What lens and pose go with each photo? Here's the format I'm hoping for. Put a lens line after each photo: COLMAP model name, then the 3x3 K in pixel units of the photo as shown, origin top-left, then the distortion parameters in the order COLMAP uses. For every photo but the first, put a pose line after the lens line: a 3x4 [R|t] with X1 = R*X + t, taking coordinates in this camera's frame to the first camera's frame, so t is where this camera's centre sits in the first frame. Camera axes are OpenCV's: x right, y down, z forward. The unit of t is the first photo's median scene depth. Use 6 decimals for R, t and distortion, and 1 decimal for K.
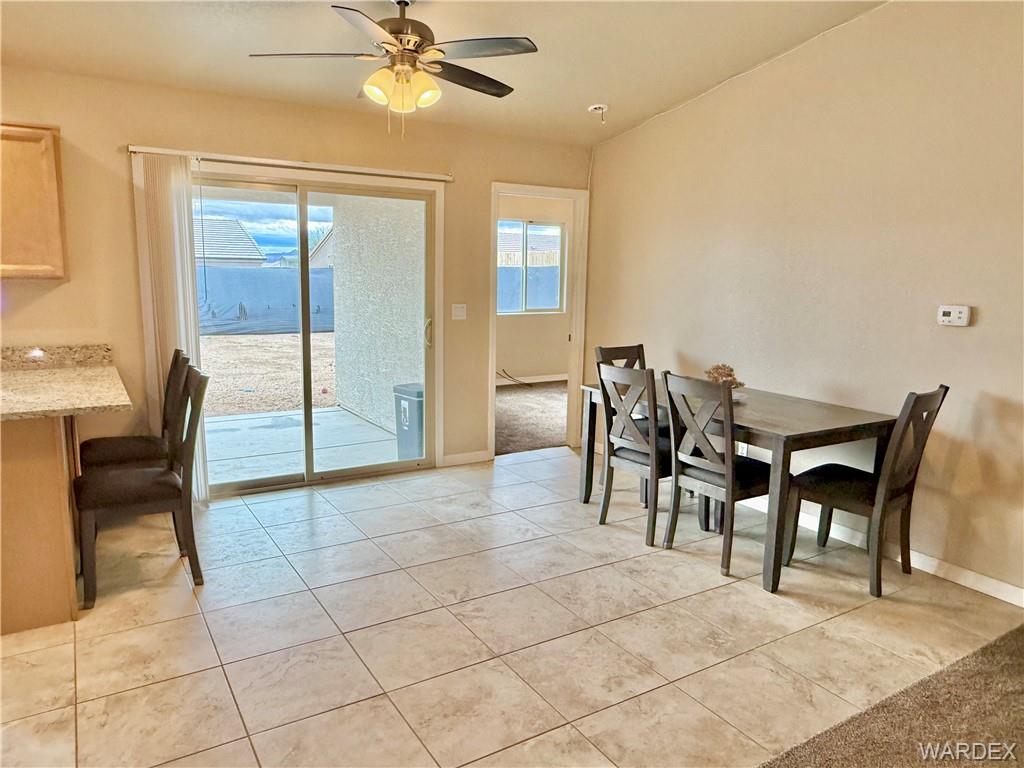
lens RADIAL K [[688.5, 0, 509.4], [0, 688.5, 380.8], [0, 0, 1]] dist [0.004282, -0.001152]
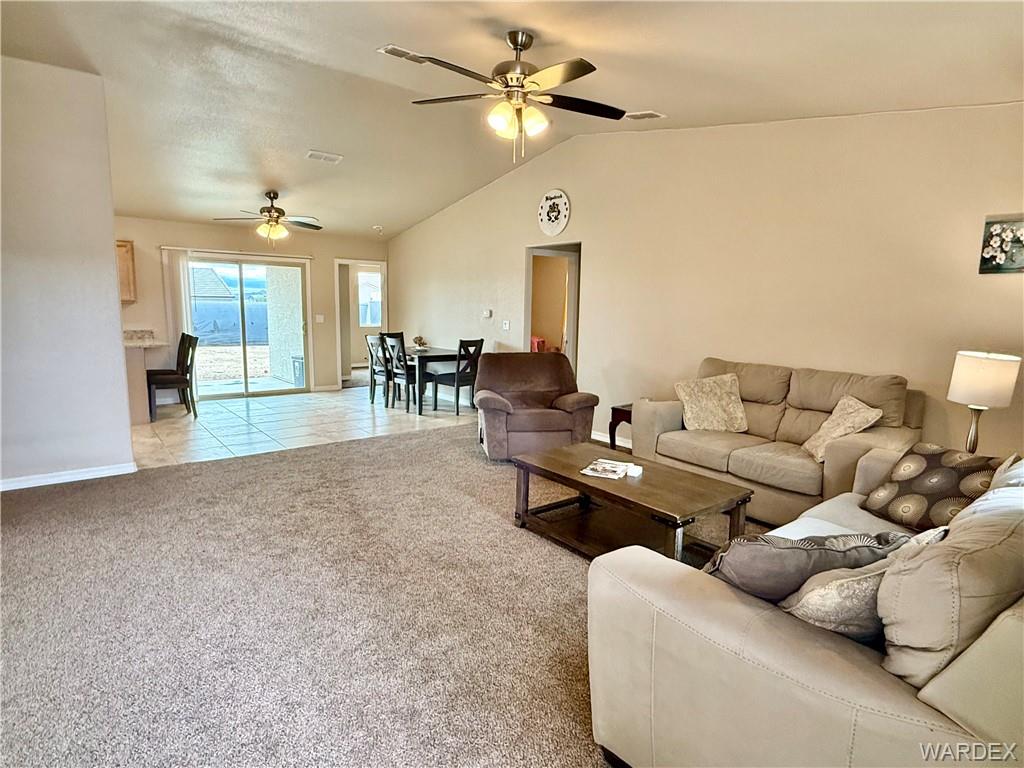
lens RADIAL K [[565.5, 0, 509.8], [0, 565.5, 384.0], [0, 0, 1]] dist [0.020290, 0.000083]
pose [[0.994430, -0.020025, 0.103476, 0.416990], [0.022222, 0.999551, -0.020121, 0.193168], [-0.103027, 0.022309, 0.994428, -1.033143]]
